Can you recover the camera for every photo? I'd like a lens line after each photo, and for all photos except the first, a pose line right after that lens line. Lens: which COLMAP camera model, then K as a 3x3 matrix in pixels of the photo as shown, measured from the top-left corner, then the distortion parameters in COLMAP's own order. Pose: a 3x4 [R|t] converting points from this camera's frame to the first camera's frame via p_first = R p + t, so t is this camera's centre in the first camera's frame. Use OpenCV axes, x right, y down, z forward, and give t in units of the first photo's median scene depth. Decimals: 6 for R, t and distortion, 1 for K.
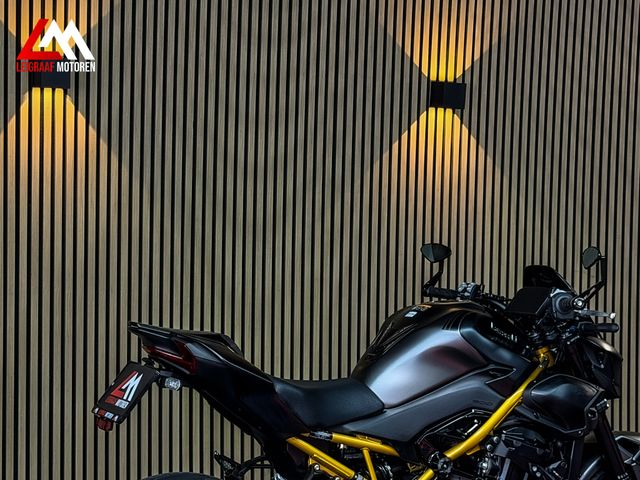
lens RADIAL K [[1438.1, 0, 321.2], [0, 1438.1, 230.2], [0, 0, 1]] dist [0.200381, -0.678494]
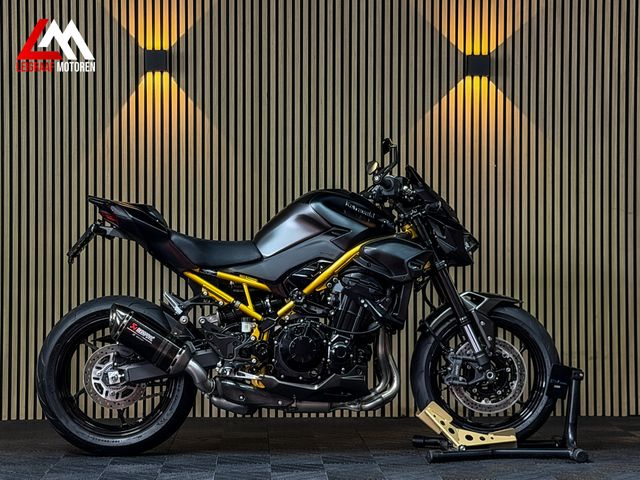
lens RADIAL K [[1438.1, 0, 321.2], [0, 1438.1, 230.2], [0, 0, 1]] dist [0.200381, -0.678494]
pose [[0.900893, -0.022453, -0.433460, 0.711064], [-0.005812, 0.997948, -0.063772, 0.184371], [0.434002, 0.059971, 0.898913, -0.263913]]
